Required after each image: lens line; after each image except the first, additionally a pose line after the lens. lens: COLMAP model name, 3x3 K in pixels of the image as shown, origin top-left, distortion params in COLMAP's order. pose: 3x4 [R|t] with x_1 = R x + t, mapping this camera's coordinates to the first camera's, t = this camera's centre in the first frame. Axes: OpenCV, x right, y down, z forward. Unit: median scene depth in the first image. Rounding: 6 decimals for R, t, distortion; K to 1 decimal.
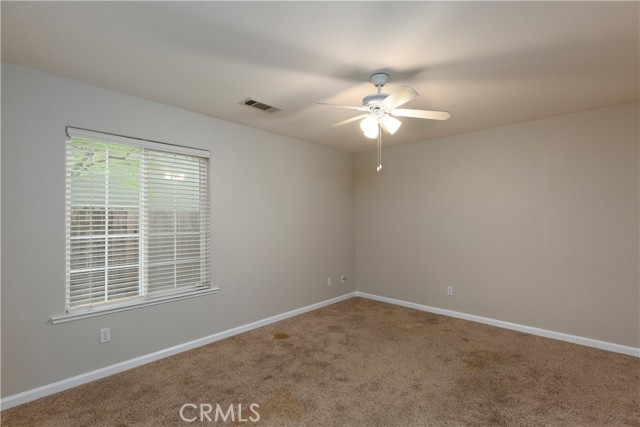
lens RADIAL K [[297.1, 0, 320.1], [0, 297.1, 221.2], [0, 0, 1]] dist [0.002724, -0.000127]
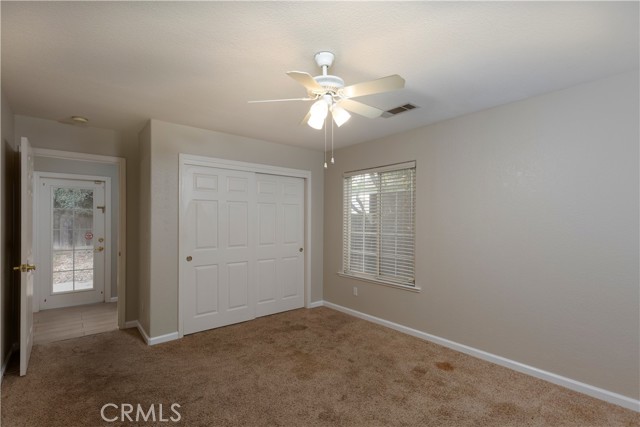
lens RADIAL K [[297.1, 0, 320.1], [0, 297.1, 221.2], [0, 0, 1]] dist [0.002724, -0.000127]
pose [[-0.124031, -0.002139, -0.992276, 0.925987], [-0.011493, 0.999934, -0.000719, -0.009522], [0.992212, 0.011315, -0.124047, 0.964572]]
